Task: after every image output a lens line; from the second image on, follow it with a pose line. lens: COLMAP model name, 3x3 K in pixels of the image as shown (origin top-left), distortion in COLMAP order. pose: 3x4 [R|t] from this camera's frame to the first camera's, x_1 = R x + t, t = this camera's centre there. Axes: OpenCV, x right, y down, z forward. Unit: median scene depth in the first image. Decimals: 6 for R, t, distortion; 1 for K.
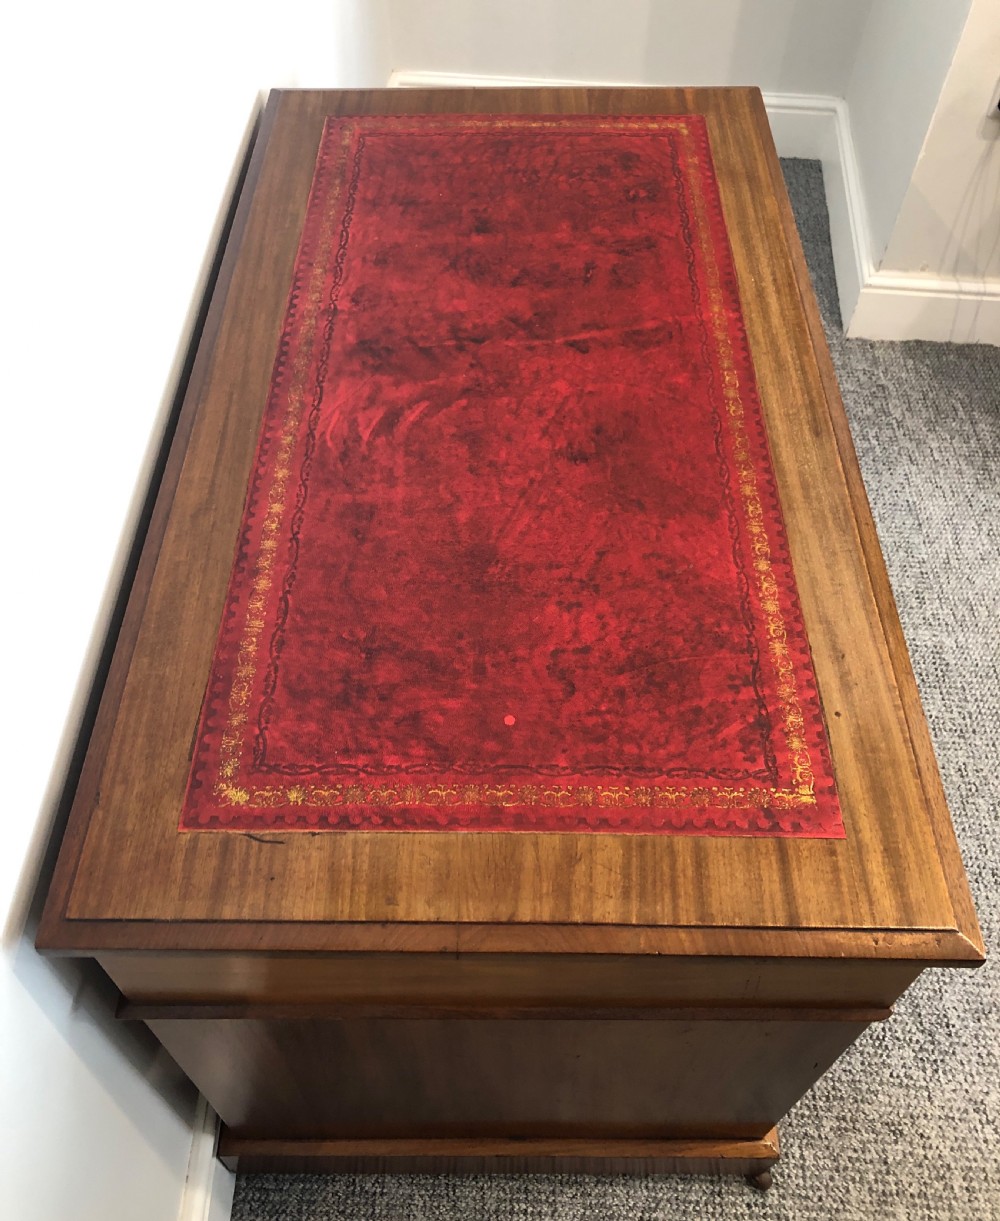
lens RADIAL K [[1086.1, 0, 516.4], [0, 1086.1, 572.5], [0, 0, 1]] dist [0.074716, -0.101298]
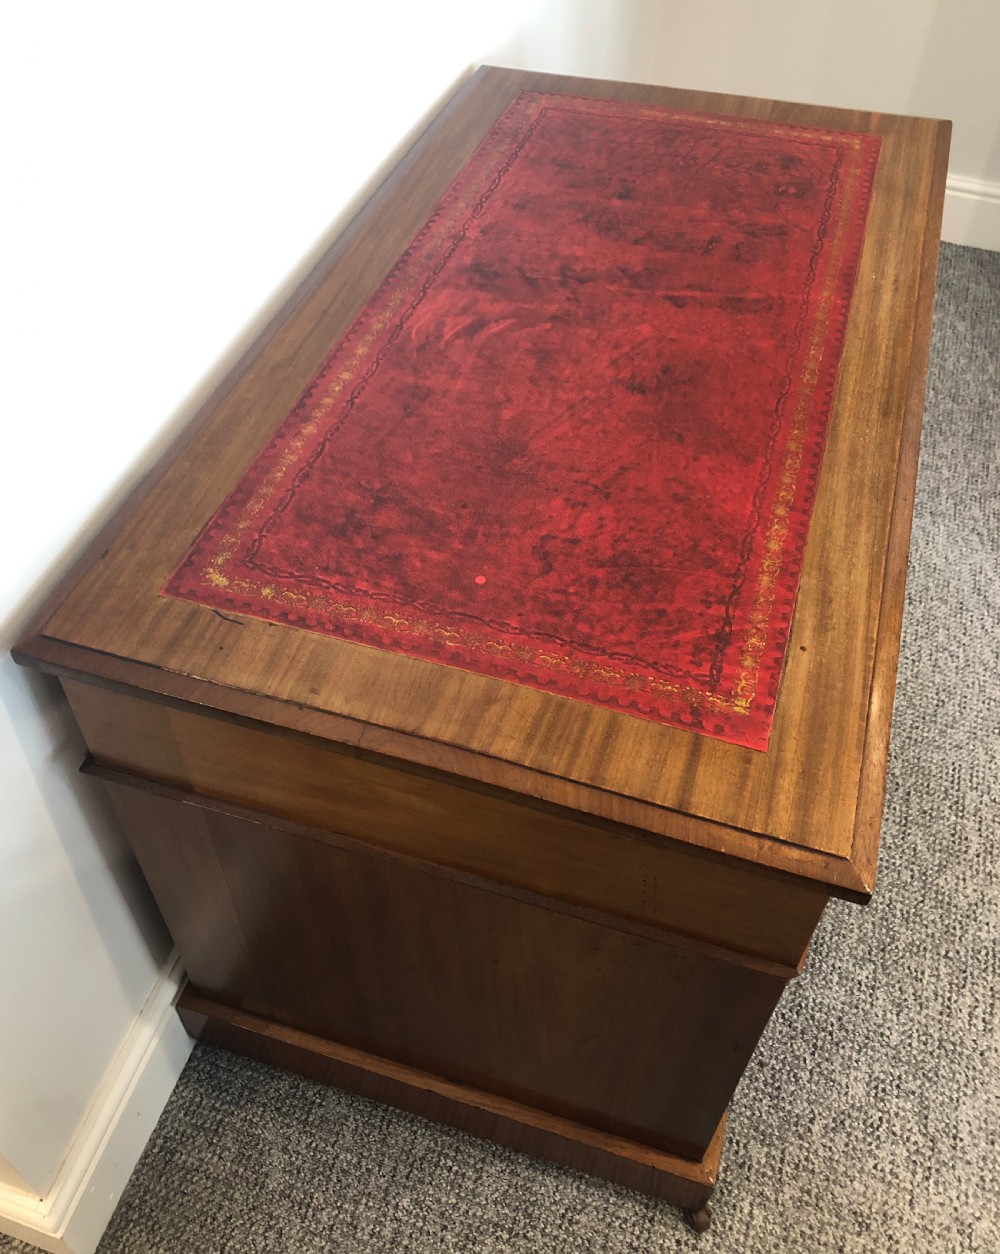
lens RADIAL K [[1128.4, 0, 502.1], [0, 1128.4, 573.8], [0, 0, 1]] dist [0.031479, -0.044566]
pose [[0.953295, 0.214412, -0.212736, 0.181763], [-0.232987, 0.970226, -0.066170, 0.148256], [0.192215, 0.112644, 0.974867, -0.036127]]
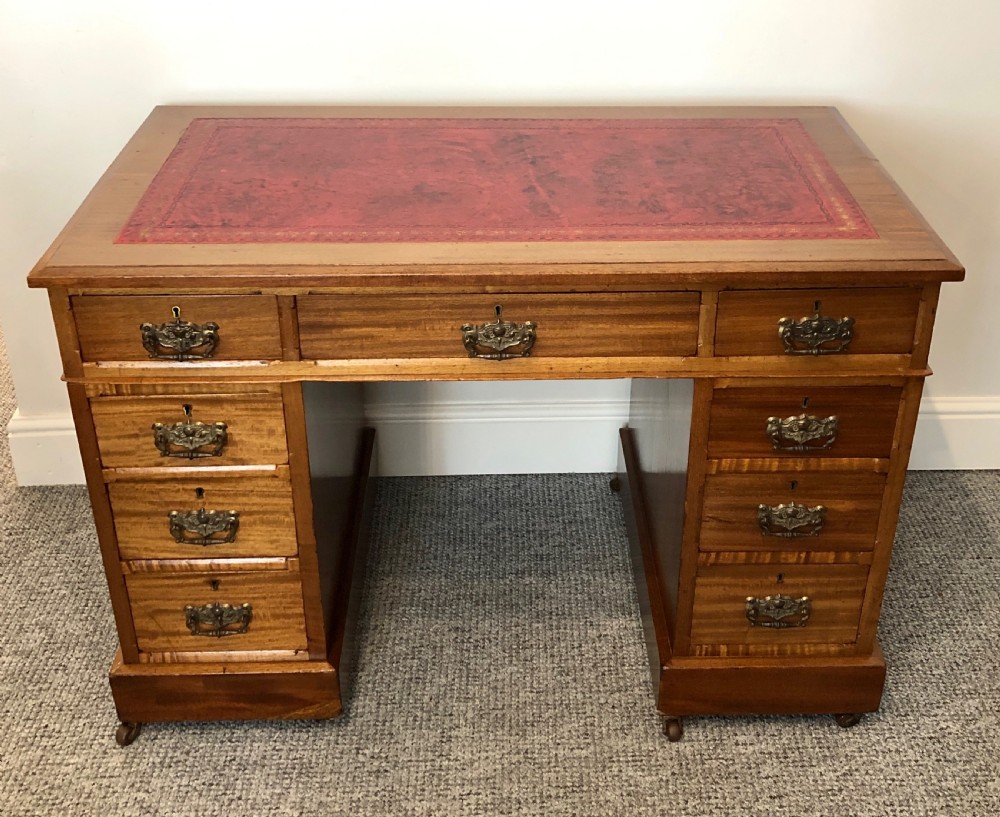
lens RADIAL K [[1237.4, 0, 524.8], [0, 1237.4, 313.9], [0, 0, 1]] dist [0.125924, -0.330319]
pose [[0.023071, 0.457415, -0.888954, 1.527249], [-0.788722, 0.554718, 0.264963, -0.531338], [0.614317, 0.695024, 0.373571, 0.516986]]
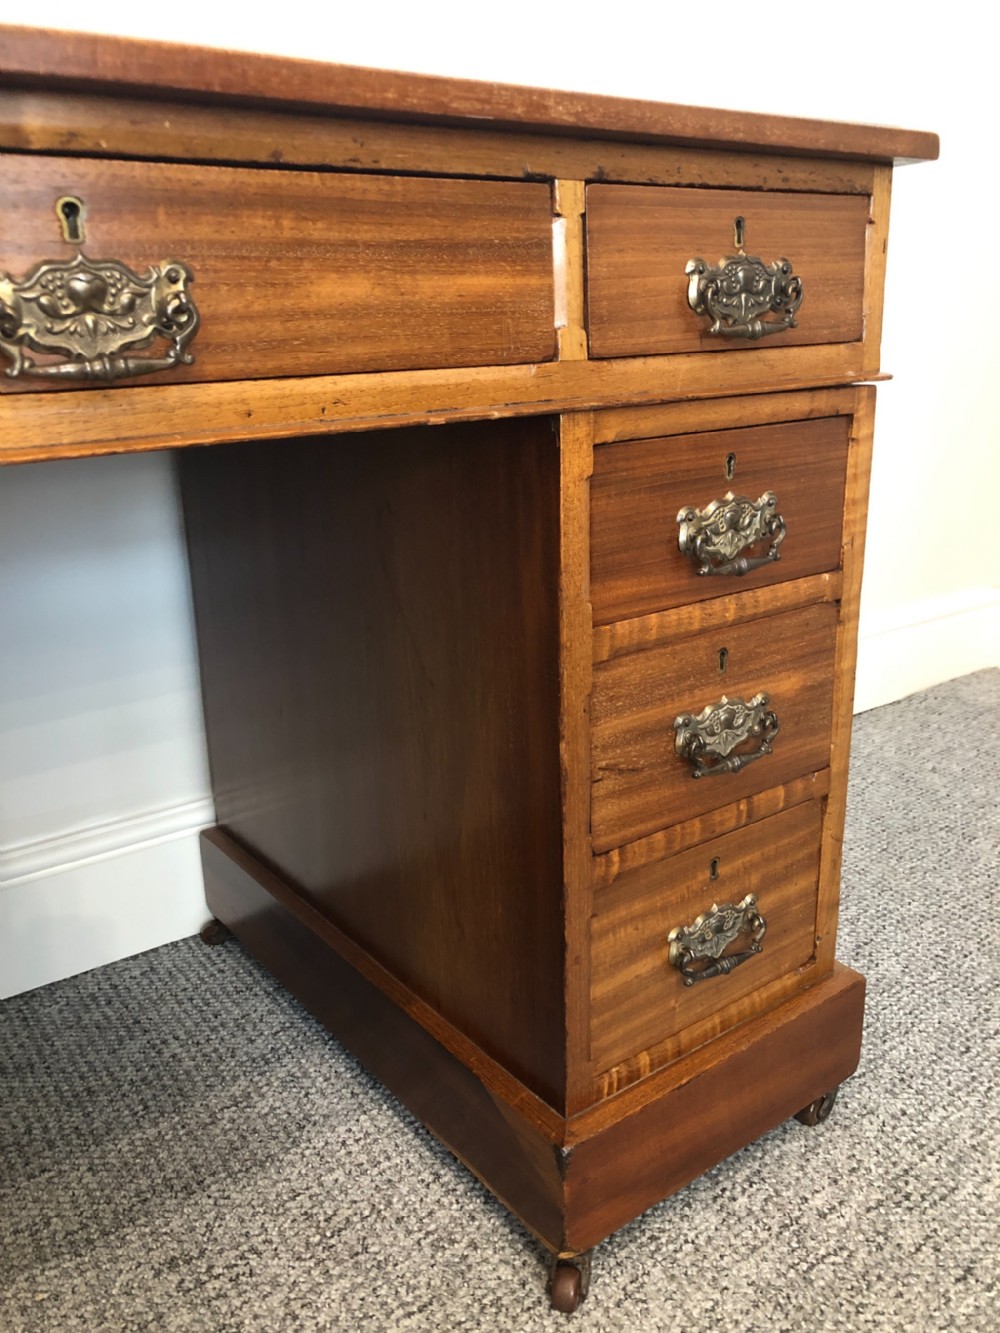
lens RADIAL K [[1100.2, 0, 500.0], [0, 1100.2, 666.5], [0, 0, 1]] dist [0.001165, -0.001327]
pose [[0.596020, 0.206937, -0.775846, 0.716290], [-0.609222, 0.745964, -0.269049, 0.006773], [0.523077, 0.633021, 0.570680, 0.979693]]
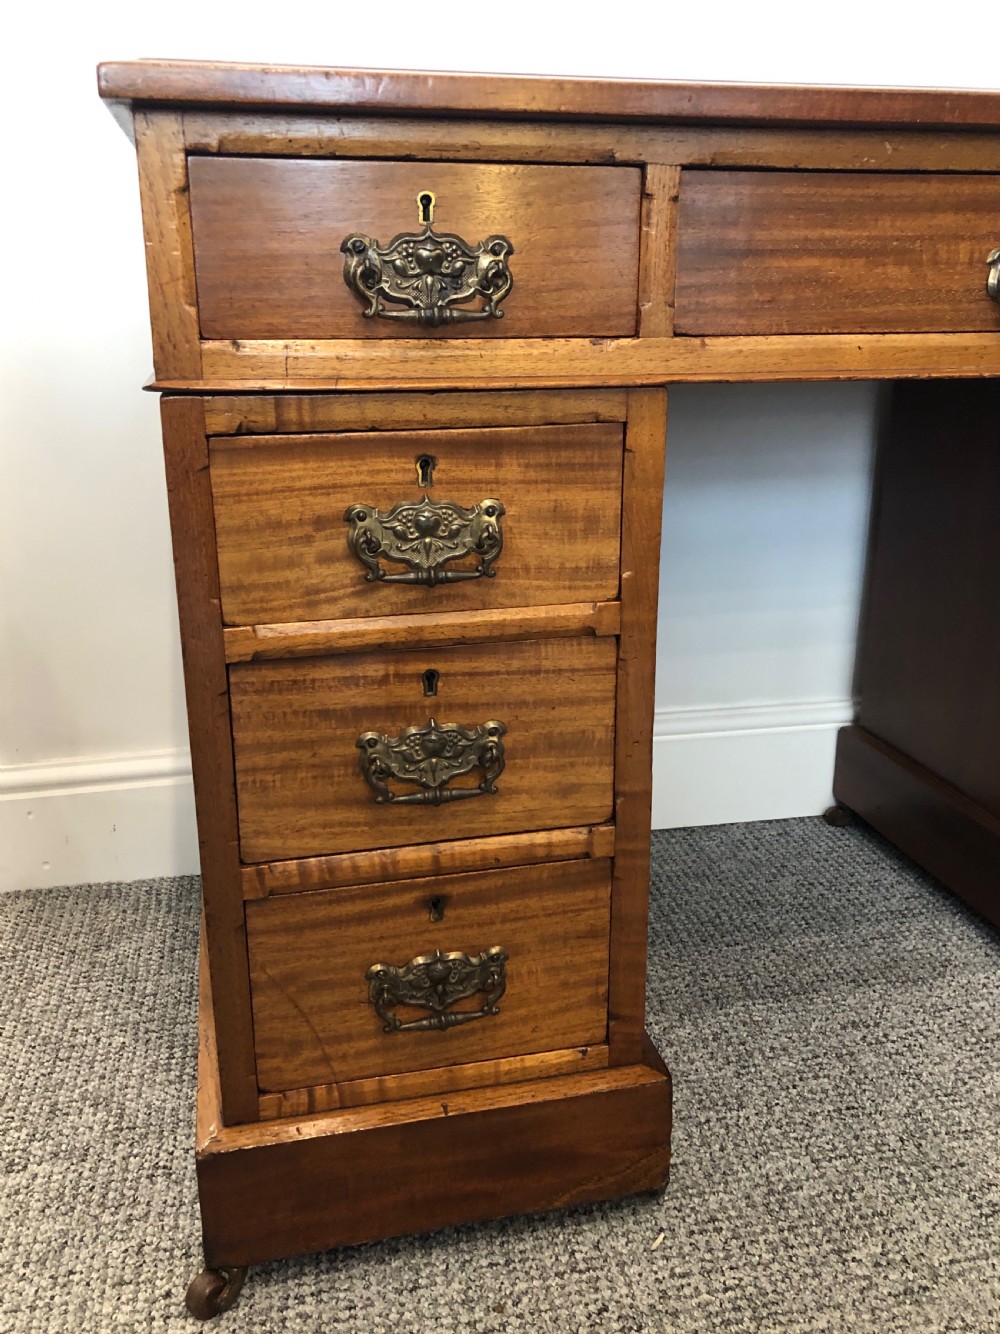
lens RADIAL K [[1156.3, 0, 500.0], [0, 1156.3, 667.0], [0, 0, 1]] dist [0.142169, -0.256028]
pose [[0.232198, 0.269886, -0.934476, 0.885103], [-0.763335, 0.645996, -0.003103, 0.275795], [0.602830, 0.714038, 0.356012, 0.778316]]
